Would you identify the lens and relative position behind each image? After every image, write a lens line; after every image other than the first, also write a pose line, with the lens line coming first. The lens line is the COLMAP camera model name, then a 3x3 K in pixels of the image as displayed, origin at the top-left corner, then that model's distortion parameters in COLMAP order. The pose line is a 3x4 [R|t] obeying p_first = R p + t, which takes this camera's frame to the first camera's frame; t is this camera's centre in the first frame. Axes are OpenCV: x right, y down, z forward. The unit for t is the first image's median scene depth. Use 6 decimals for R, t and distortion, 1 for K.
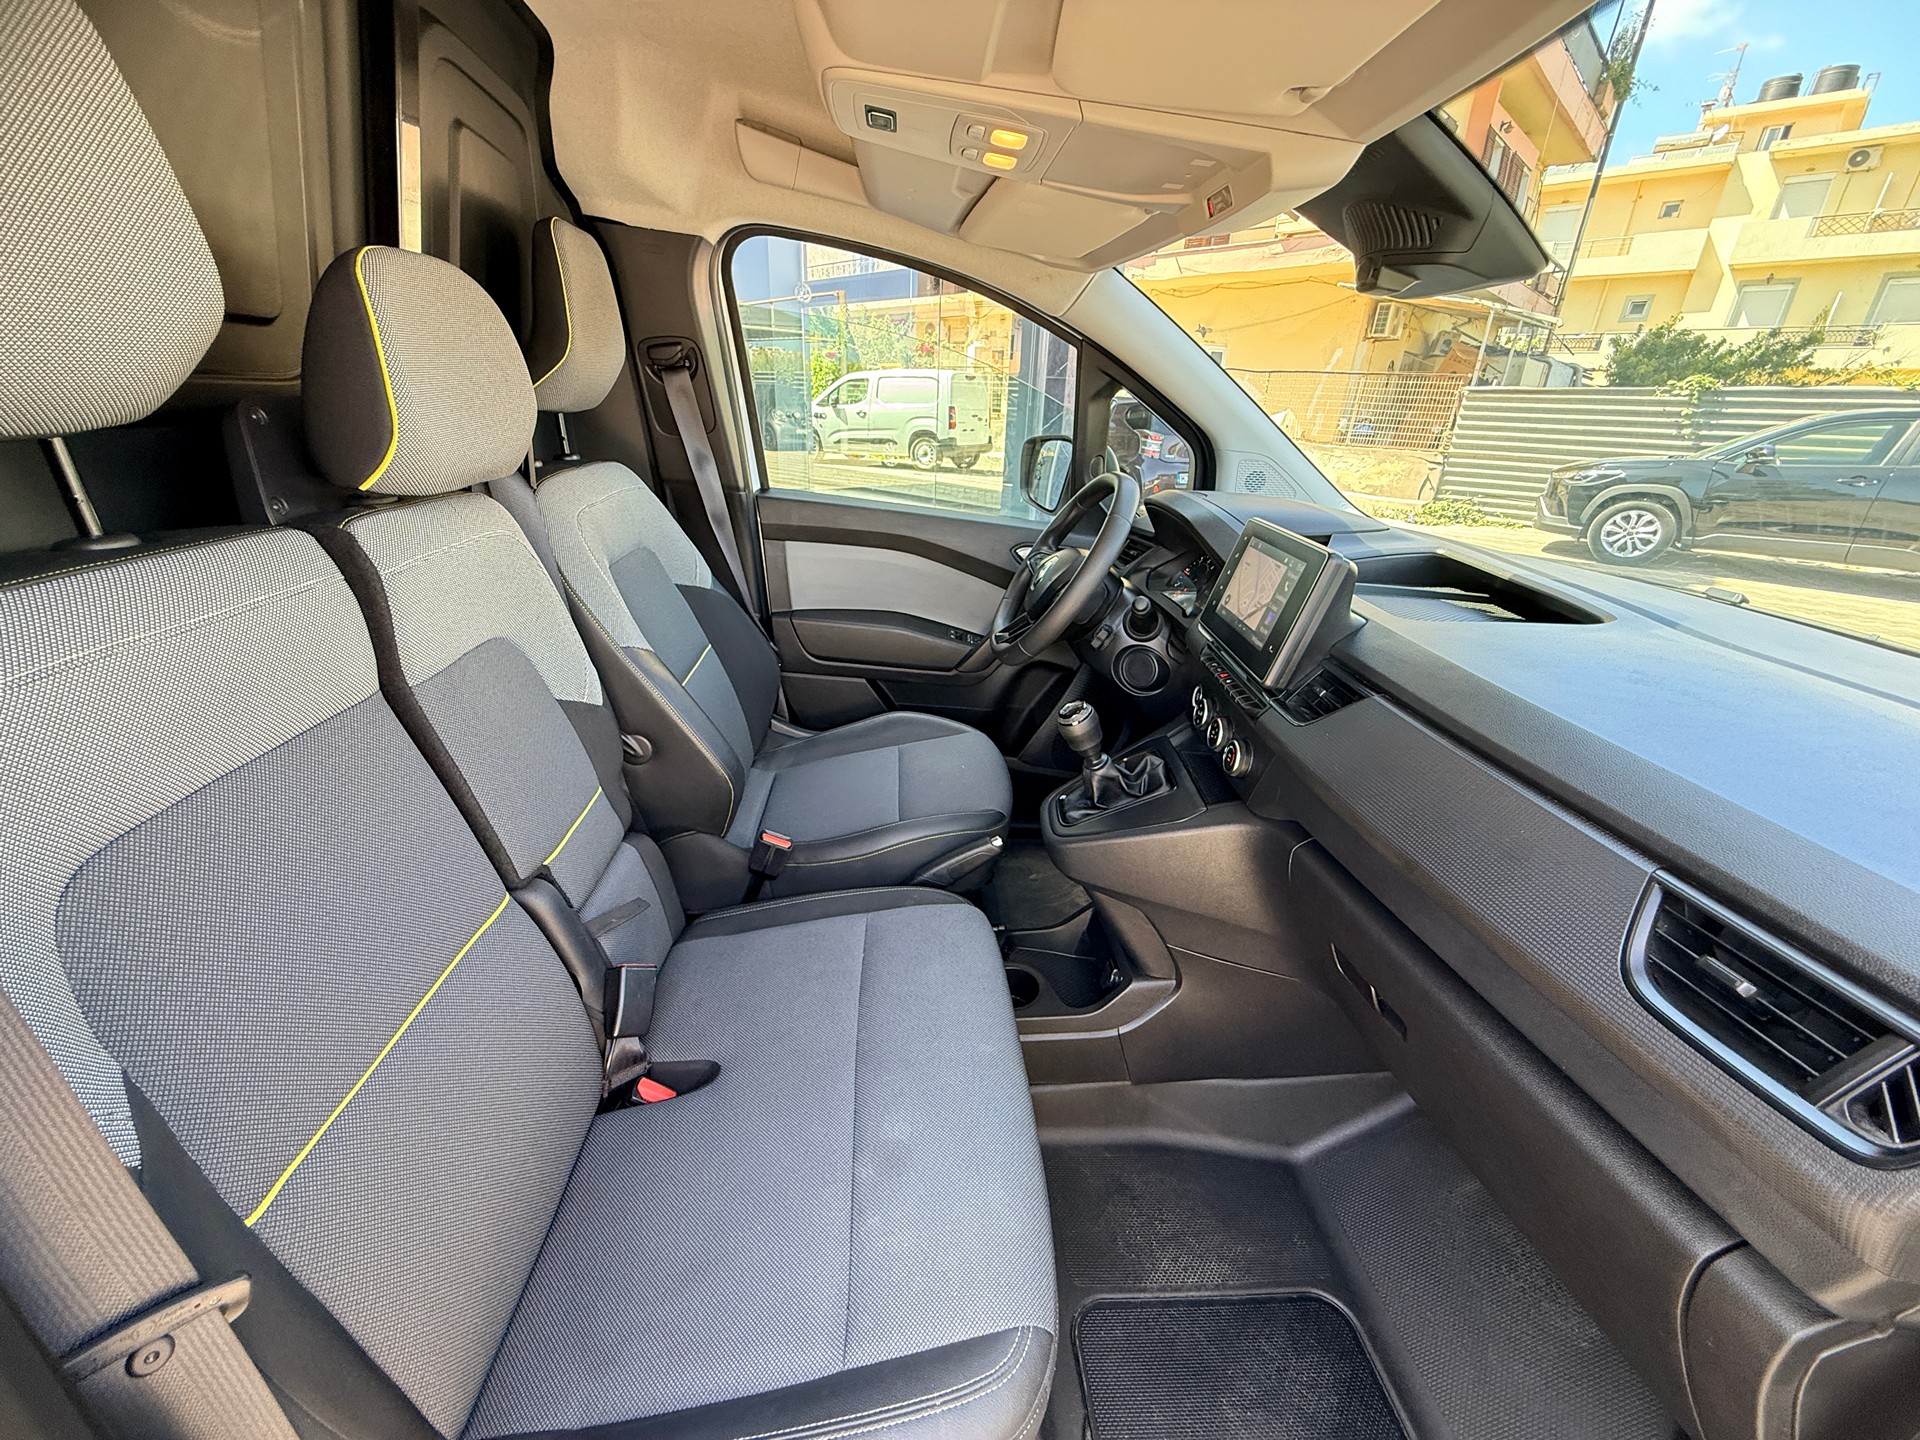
lens RADIAL K [[769.5, 0, 951.5], [0, 769.5, 722.7], [0, 0, 1]] dist [0.000677, 0.000929]
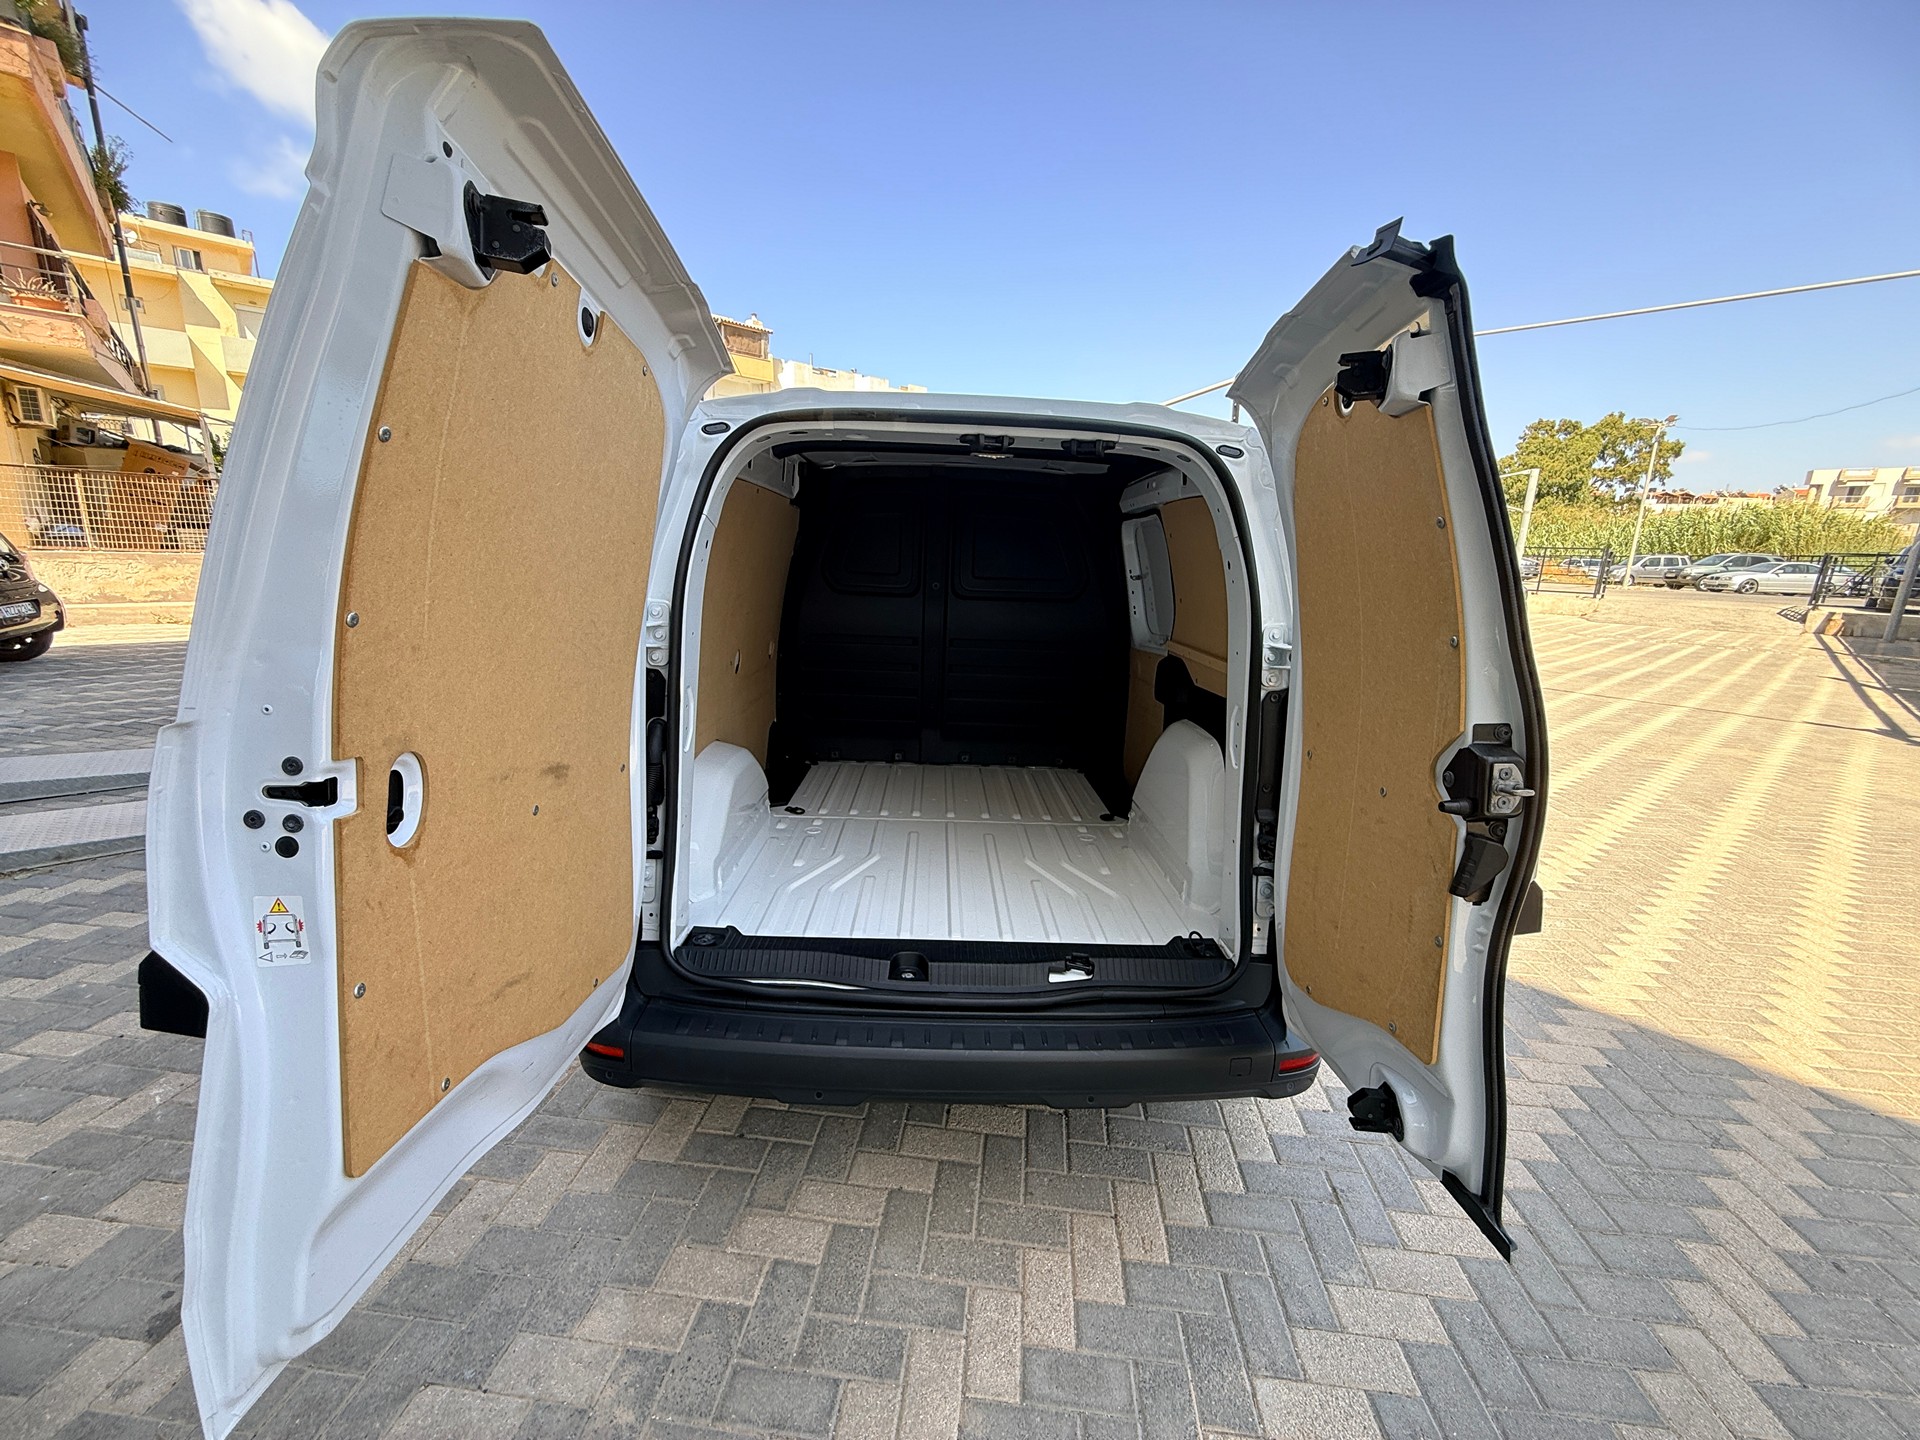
lens RADIAL K [[769.5, 0, 959.8], [0, 769.5, 718.8], [0, 0, 1]] dist [0.000677, 0.000929]
pose [[0.034685, -0.268709, 0.962597, -3.763988], [0.352678, 0.904501, 0.239784, -0.797821], [-0.935102, 0.331170, 0.126141, 0.949921]]
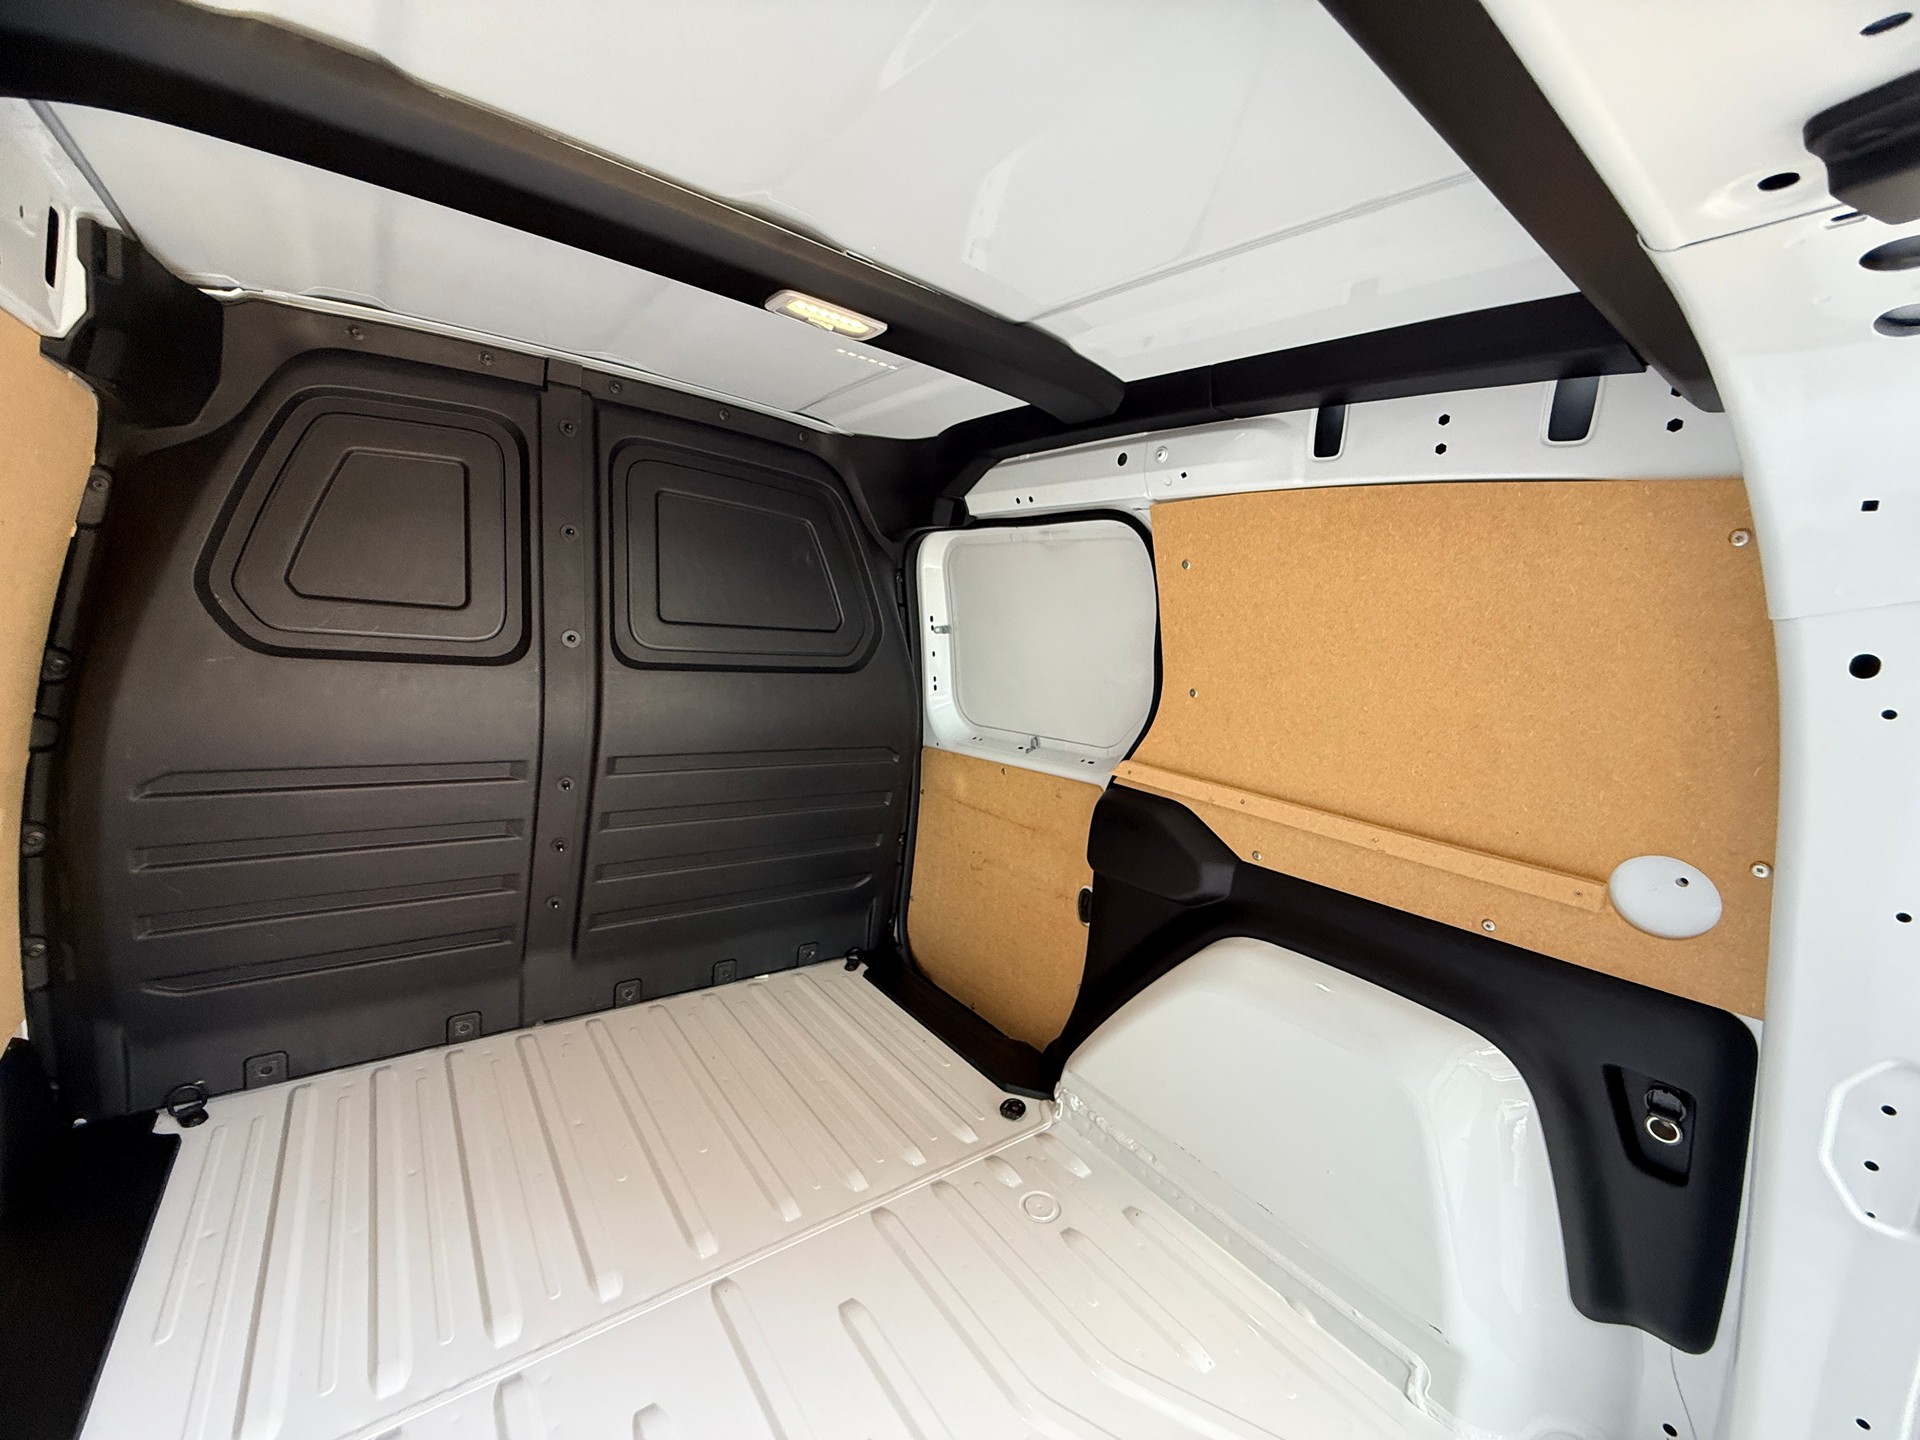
lens RADIAL K [[769.5, 0, 957.6], [0, 769.5, 718.1], [0, 0, 1]] dist [0.000677, 0.000929]
pose [[-0.542991, -0.222932, 0.809606, -1.956898], [0.205420, 0.899562, 0.385474, -0.827131], [-0.814226, 0.375618, -0.442659, 1.387274]]
